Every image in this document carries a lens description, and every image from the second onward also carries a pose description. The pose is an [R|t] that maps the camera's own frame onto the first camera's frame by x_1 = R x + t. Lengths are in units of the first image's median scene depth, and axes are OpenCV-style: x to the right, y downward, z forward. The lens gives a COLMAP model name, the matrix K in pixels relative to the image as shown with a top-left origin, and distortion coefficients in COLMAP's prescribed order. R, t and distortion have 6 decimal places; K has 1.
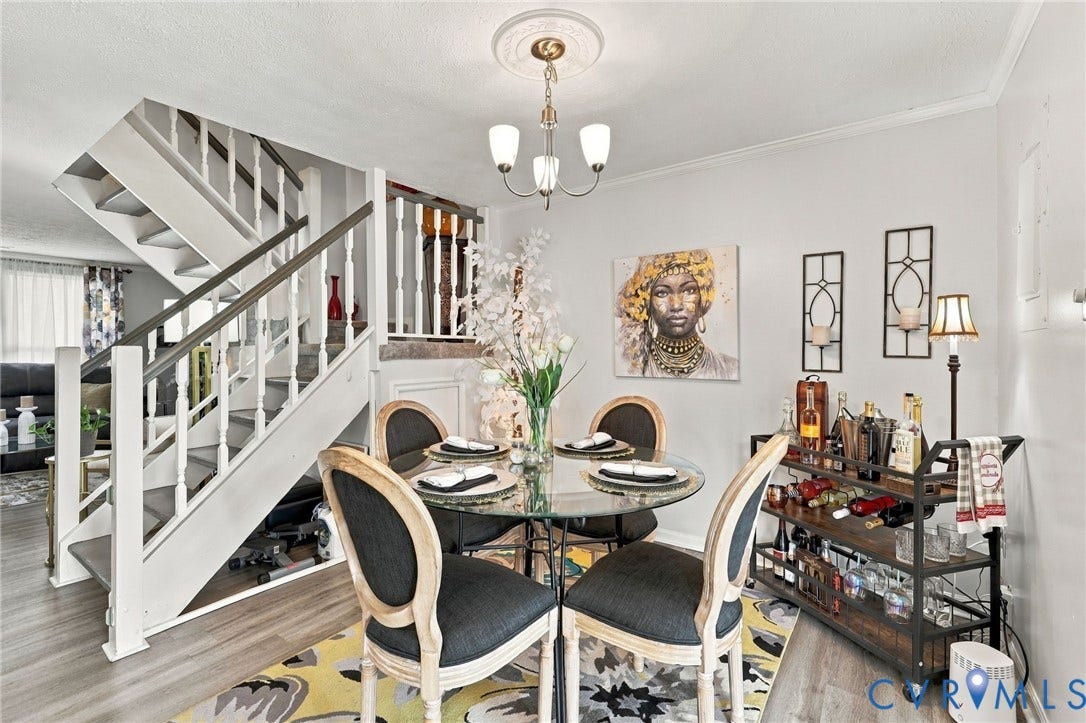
lens RADIAL K [[479.9, 0, 545.5], [0, 479.9, 356.8], [0, 0, 1]] dist [-0.004304, -0.000382]
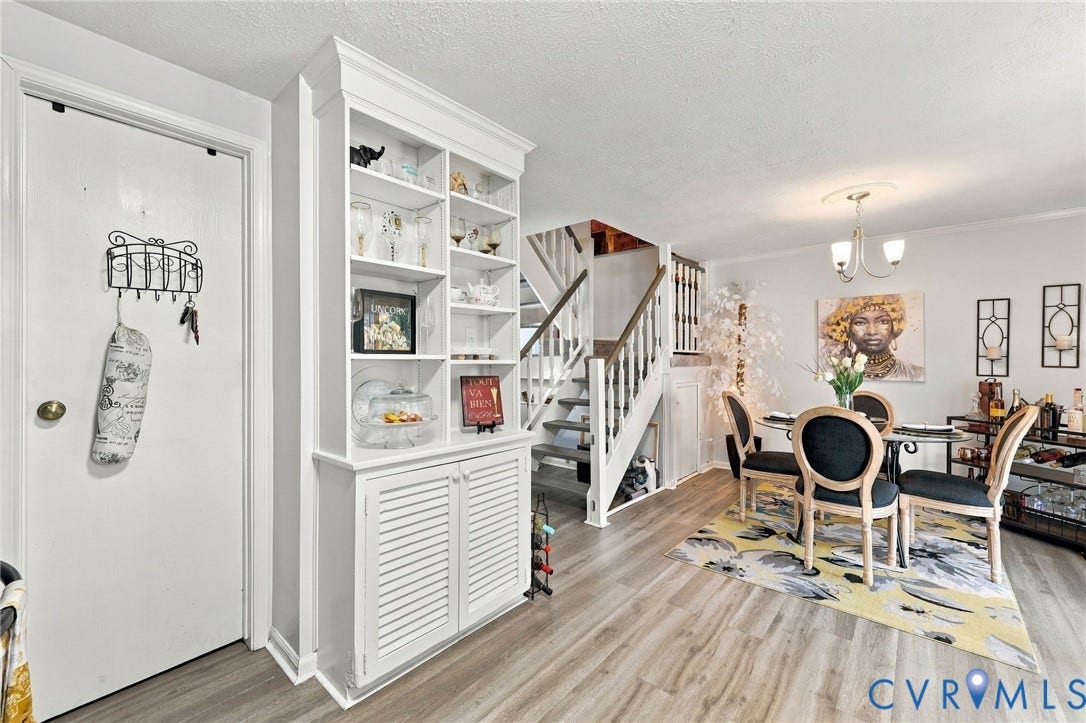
lens RADIAL K [[435.1, 0, 541.1], [0, 435.1, 360.4], [0, 0, 1]] dist [-0.009362, 0.000327]
pose [[0.993748, 0.003287, -0.111599, -0.625506], [-0.004112, 0.999966, -0.007171, -0.003138], [0.111572, 0.007585, 0.993727, -0.471021]]
